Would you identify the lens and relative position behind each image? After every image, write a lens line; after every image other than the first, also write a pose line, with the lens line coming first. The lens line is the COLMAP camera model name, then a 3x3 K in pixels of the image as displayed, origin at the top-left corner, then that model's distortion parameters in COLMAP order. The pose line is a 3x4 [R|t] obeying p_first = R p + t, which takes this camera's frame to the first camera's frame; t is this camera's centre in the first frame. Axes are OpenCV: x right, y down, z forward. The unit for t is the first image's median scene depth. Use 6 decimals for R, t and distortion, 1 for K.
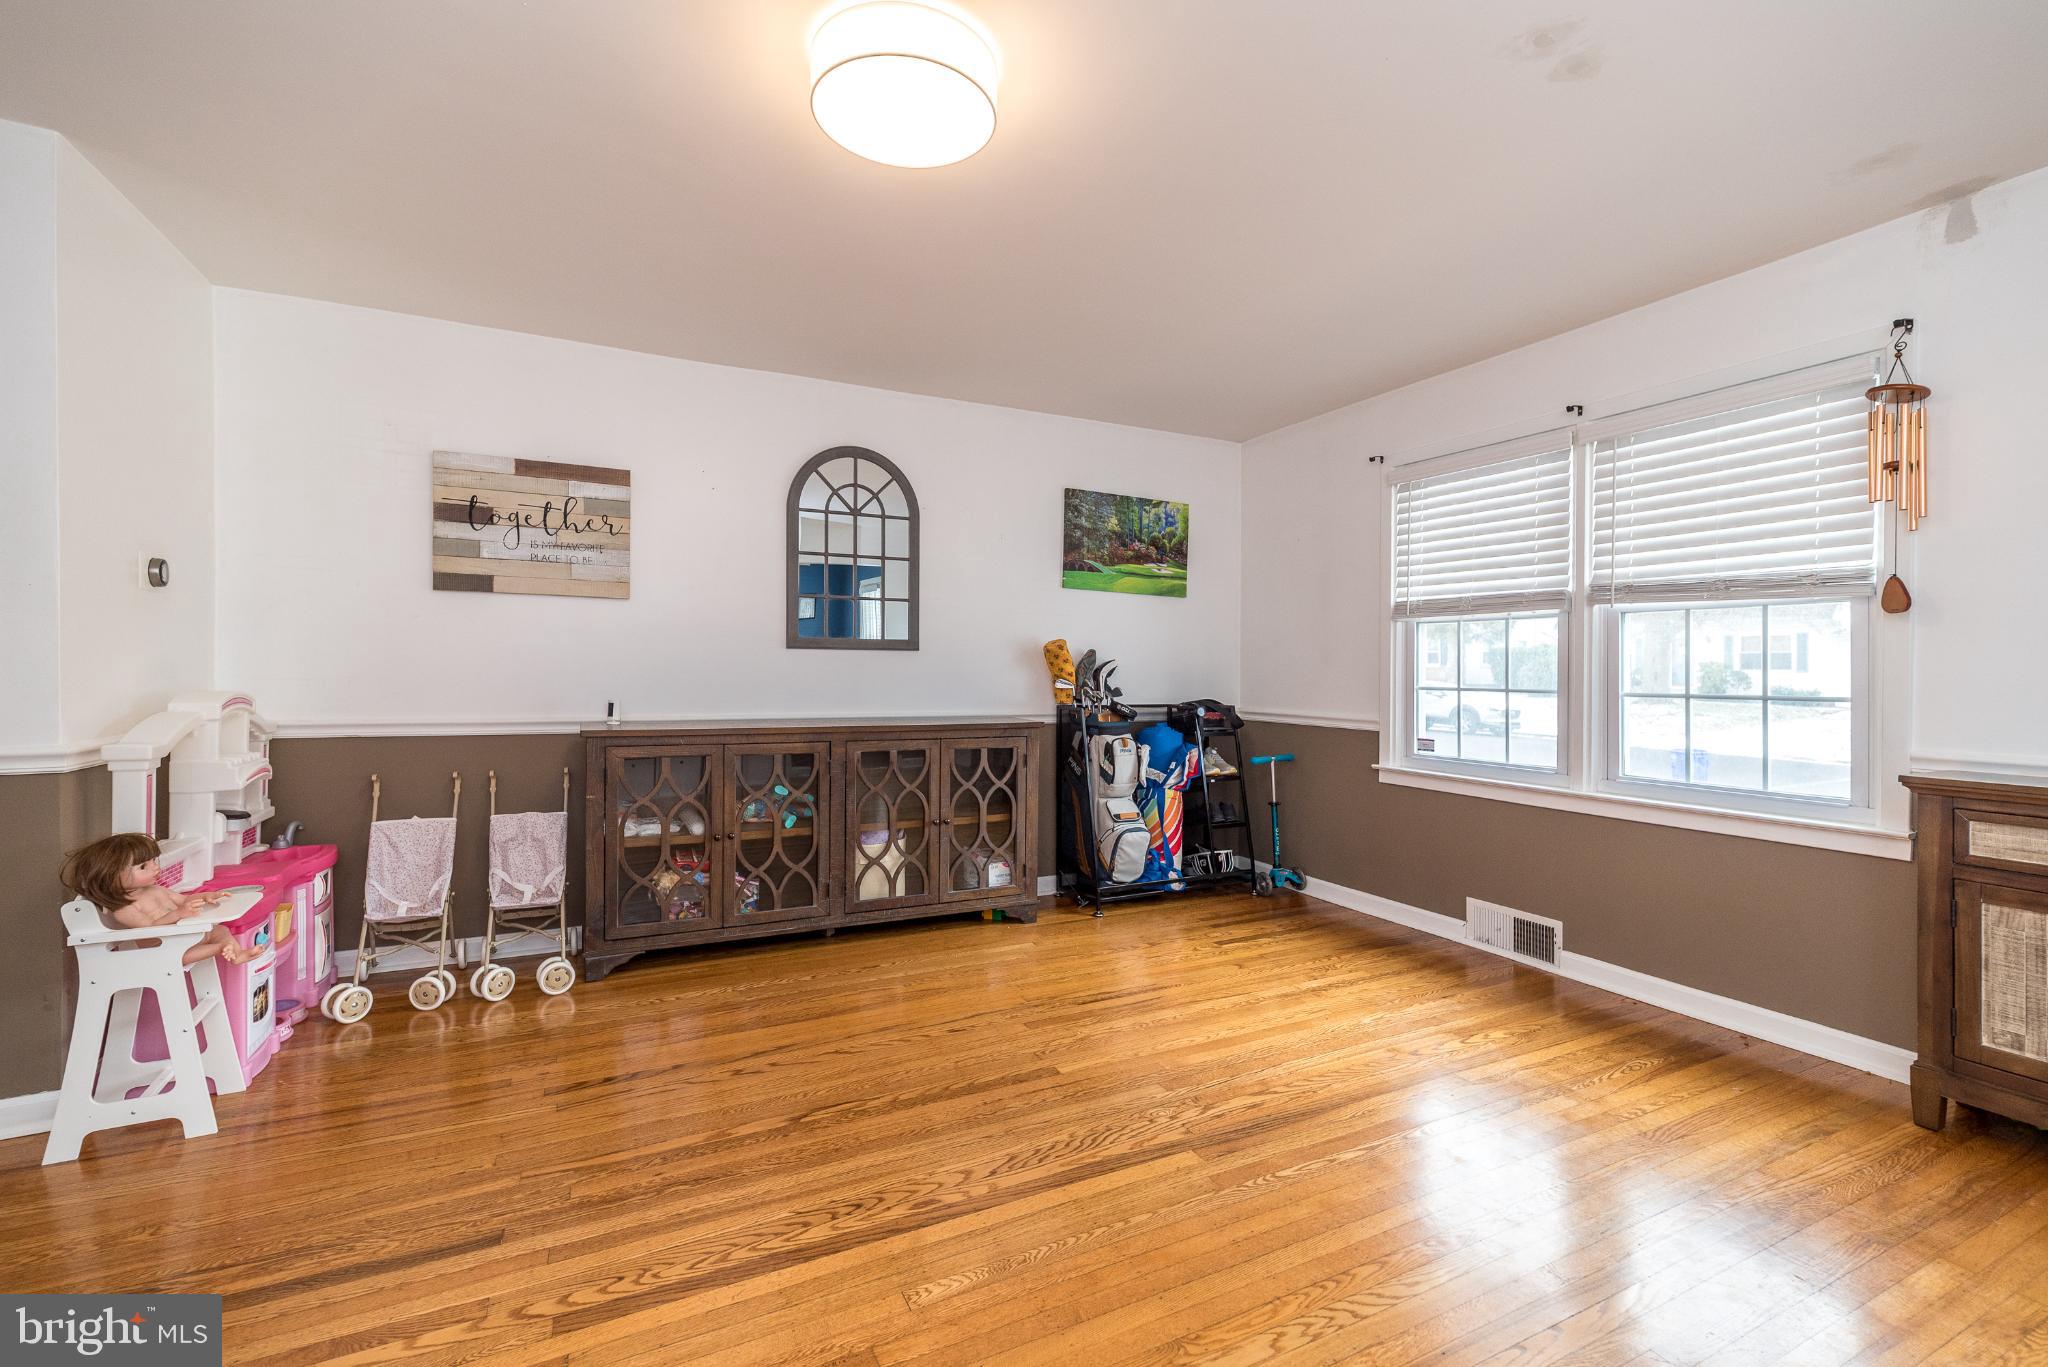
lens RADIAL K [[899.3, 0, 1022.9], [0, 899.3, 686.6], [0, 0, 1]] dist [0.006501, 0.000761]
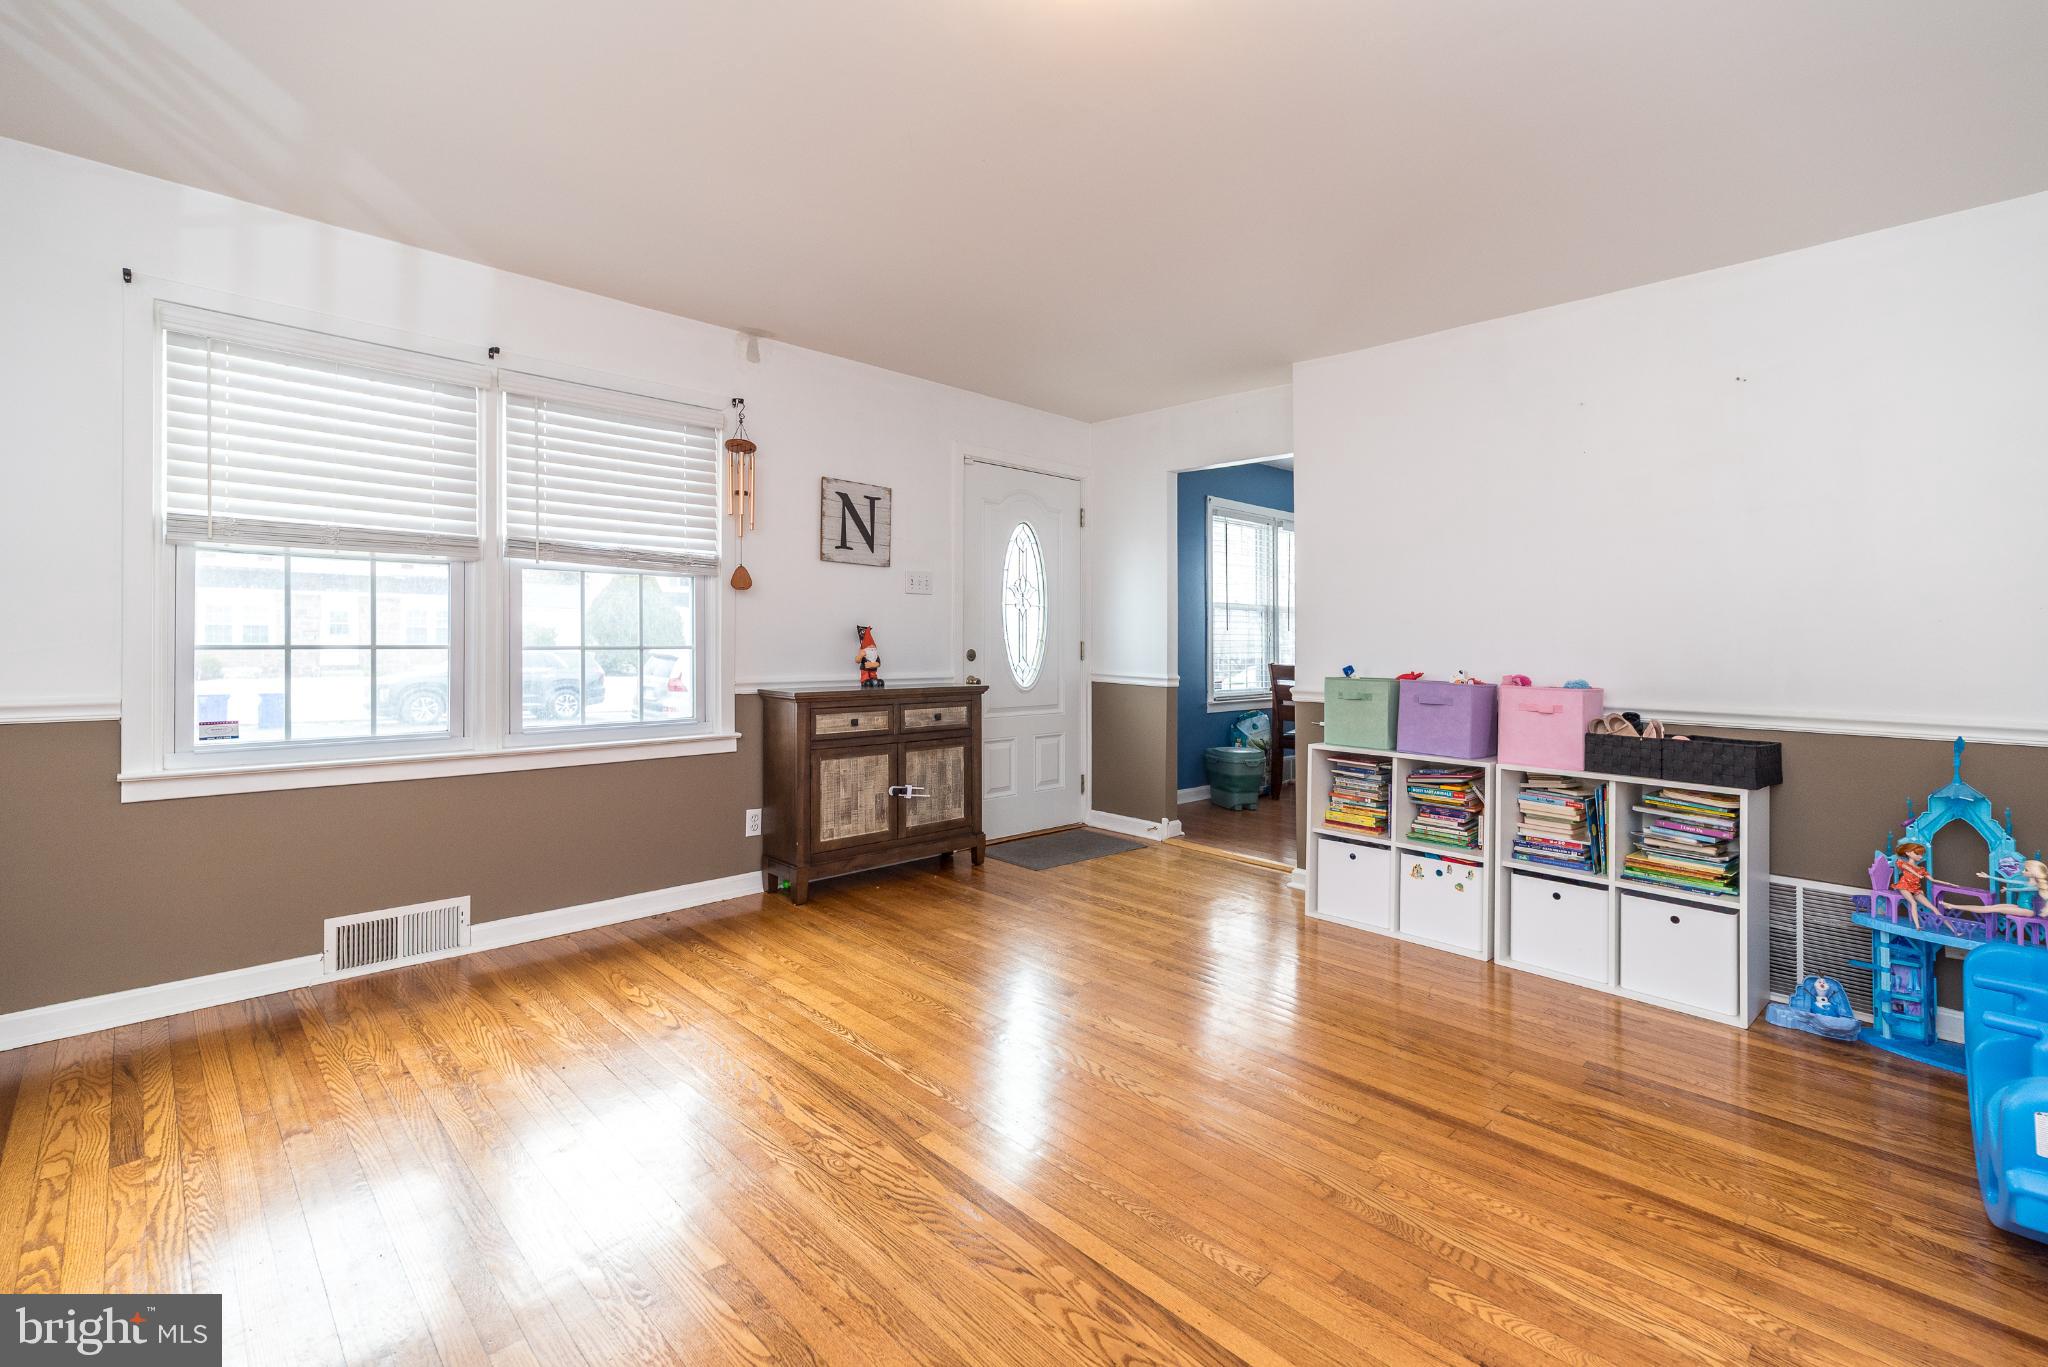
lens RADIAL K [[899.3, 0, 1048.8], [0, 899.3, 622.3], [0, 0, 1]] dist [0.006501, 0.000761]
pose [[-0.321628, 0.002607, 0.946862, -0.494970], [0.002494, 0.999995, -0.001906, -0.017127], [-0.946863, 0.001749, -0.321633, 0.768698]]
